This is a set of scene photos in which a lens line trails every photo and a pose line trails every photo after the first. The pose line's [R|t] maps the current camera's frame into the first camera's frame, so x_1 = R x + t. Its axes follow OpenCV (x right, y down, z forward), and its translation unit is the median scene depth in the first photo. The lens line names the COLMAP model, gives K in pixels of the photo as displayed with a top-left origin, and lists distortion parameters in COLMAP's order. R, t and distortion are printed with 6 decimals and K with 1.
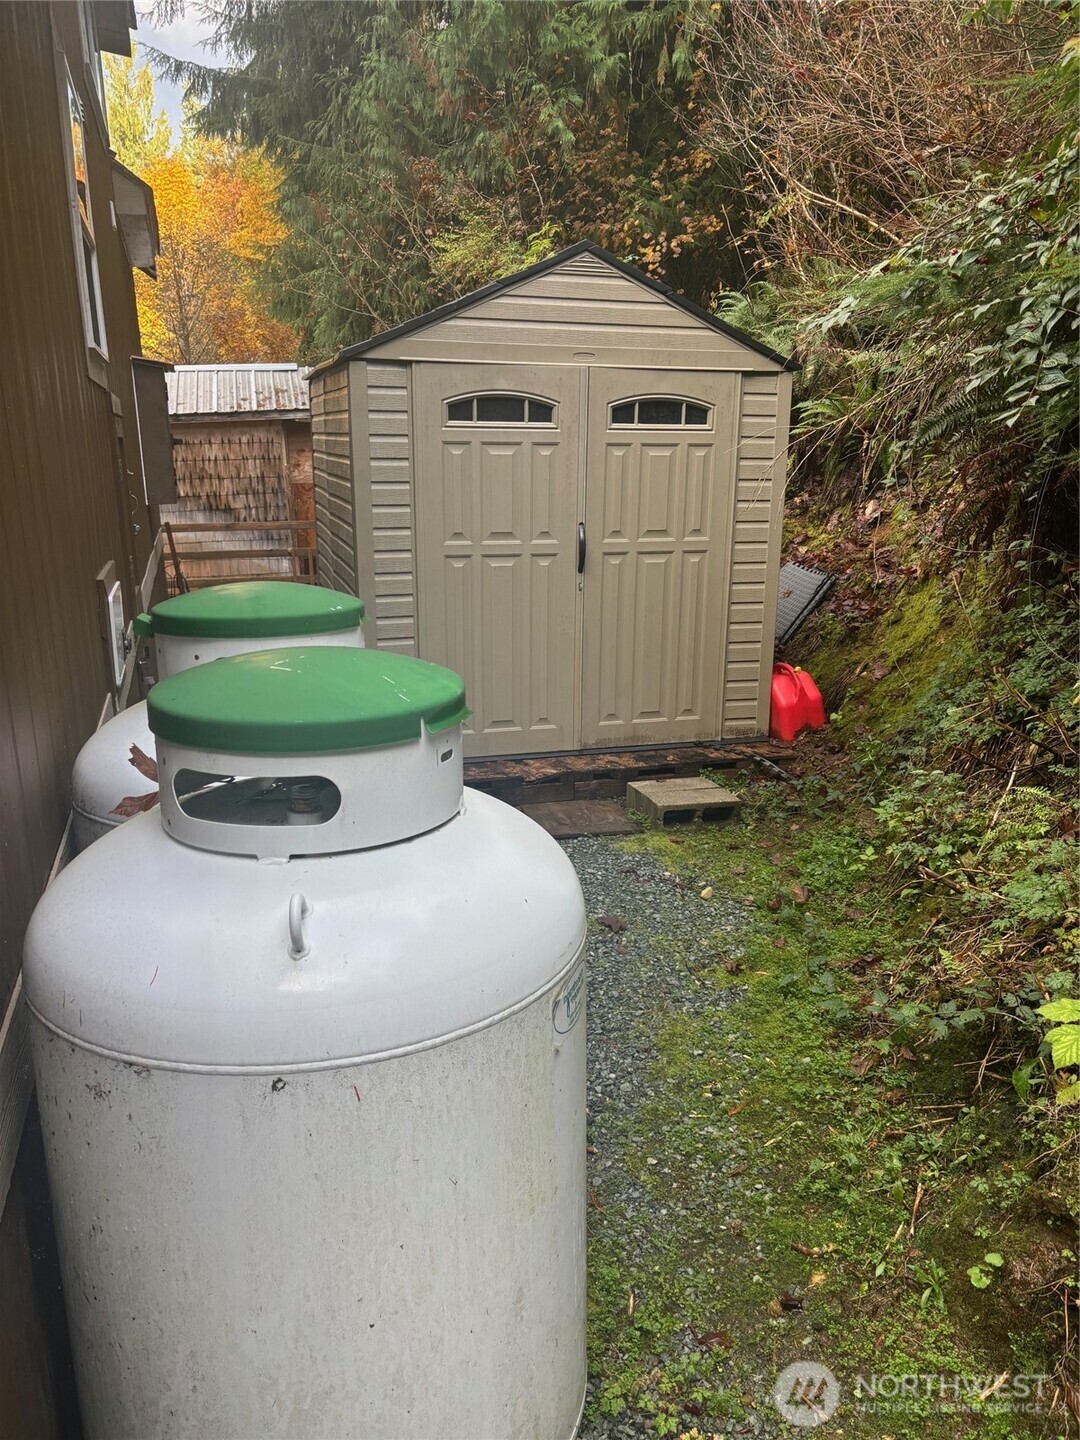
lens RADIAL K [[1136.8, 0, 543.9], [0, 1136.8, 715.8], [0, 0, 1]] dist [0.054053, -0.050755]
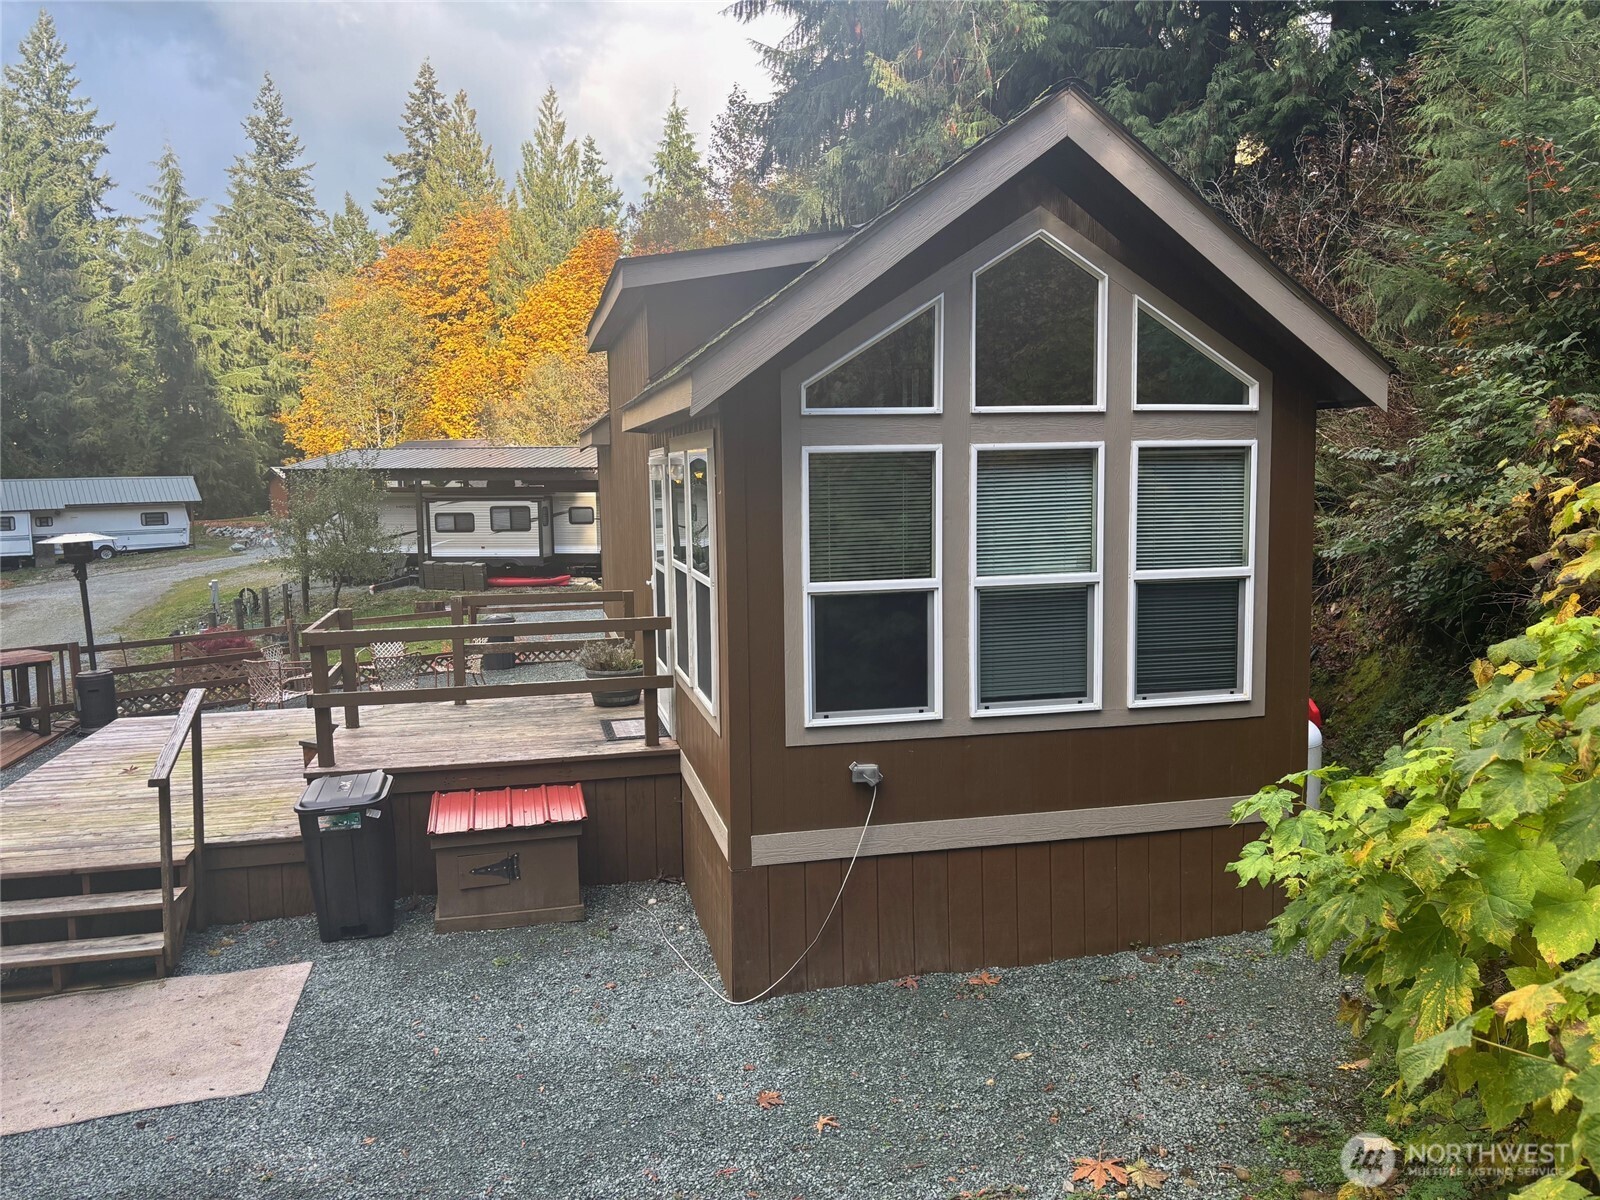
lens RADIAL K [[1263.1, 0, 797.4], [0, 1263.1, 578.0], [0, 0, 1]] dist [0.054053, -0.050755]
pose [[0.996916, 0.011983, -0.077554, -0.473887], [-0.023141, 0.989216, -0.144626, 0.092876], [0.074985, 0.145975, 0.986442, -1.230343]]
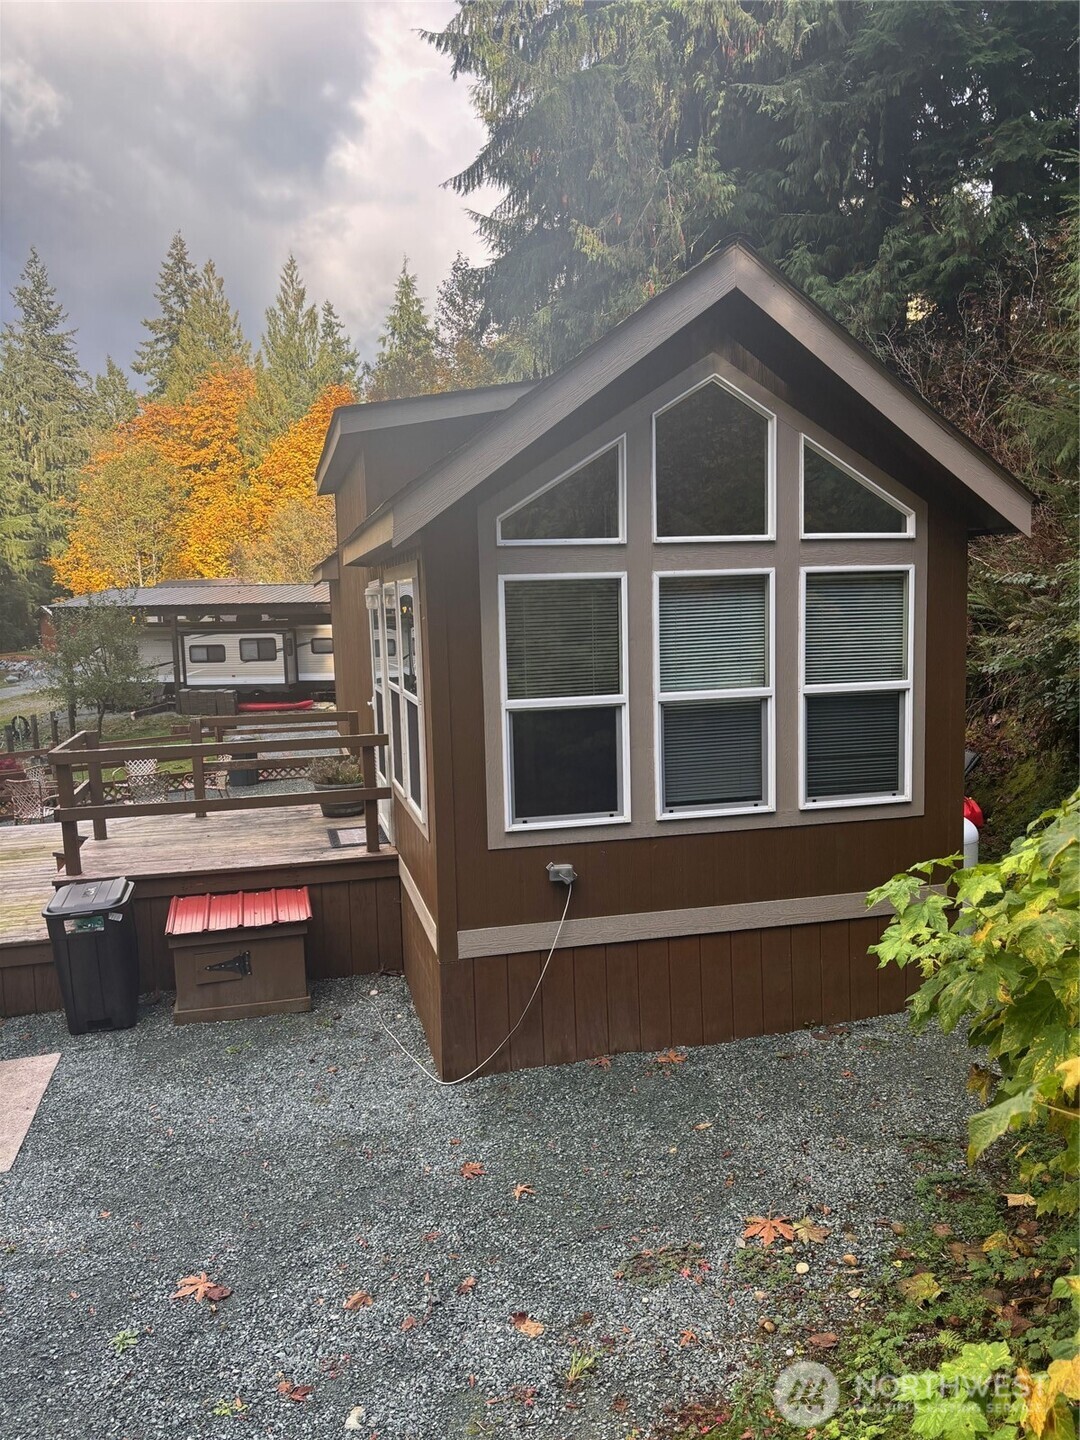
lens RADIAL K [[1136.8, 0, 543.9], [0, 1136.8, 715.8], [0, 0, 1]] dist [0.054053, -0.050755]
pose [[0.997942, -0.000733, -0.064123, -0.439405], [-0.007793, 0.991136, -0.132626, 0.096795], [0.063652, 0.132853, 0.989090, -1.208157]]
